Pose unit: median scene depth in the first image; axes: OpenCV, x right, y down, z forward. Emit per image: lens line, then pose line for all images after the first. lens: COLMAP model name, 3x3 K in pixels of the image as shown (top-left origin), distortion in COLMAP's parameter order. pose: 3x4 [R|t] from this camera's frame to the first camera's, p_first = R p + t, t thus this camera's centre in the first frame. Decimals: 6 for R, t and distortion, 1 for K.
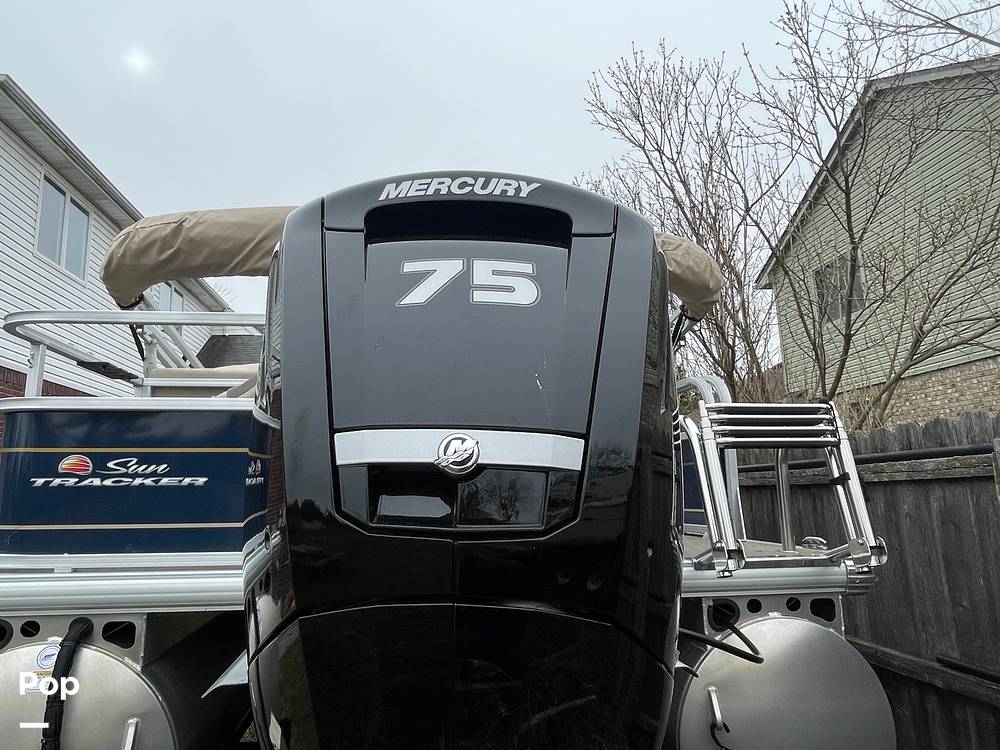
lens RADIAL K [[673.0, 0, 483.9], [0, 673.0, 373.7], [0, 0, 1]] dist [-0.003489, -0.002506]
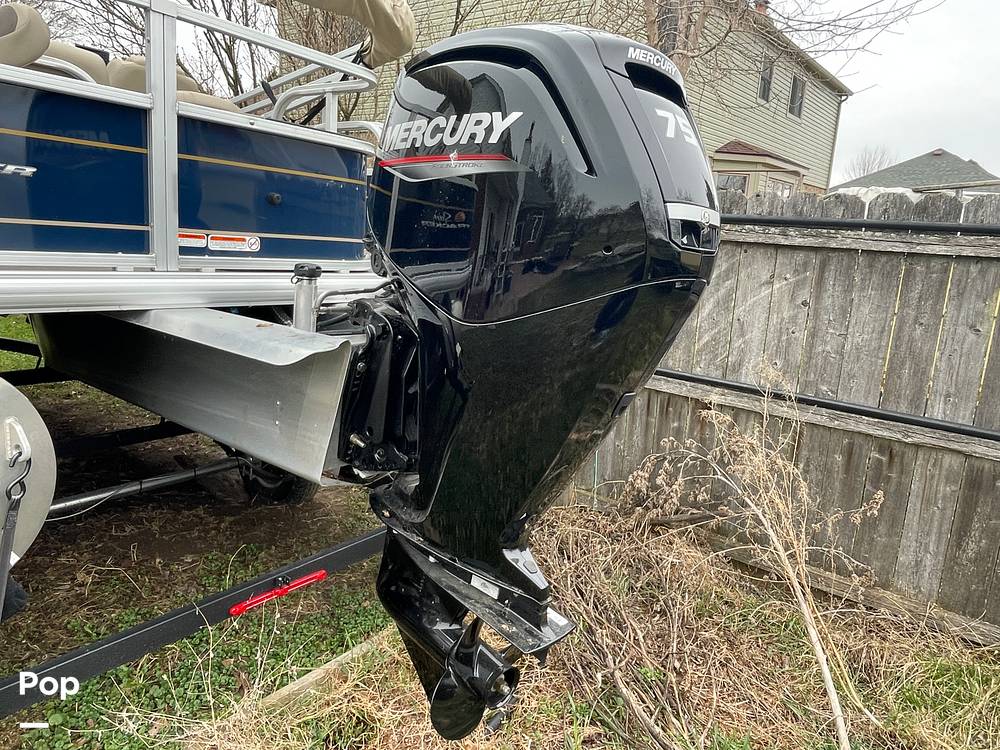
lens RADIAL K [[672.4, 0, 495.4], [0, 672.4, 371.5], [0, 0, 1]] dist [-0.001045, -0.002549]
pose [[0.698104, -0.081708, 0.711319, -0.642311], [-0.203691, 0.929753, 0.306706, 0.011803], [-0.686411, -0.359002, 0.632422, -0.054084]]
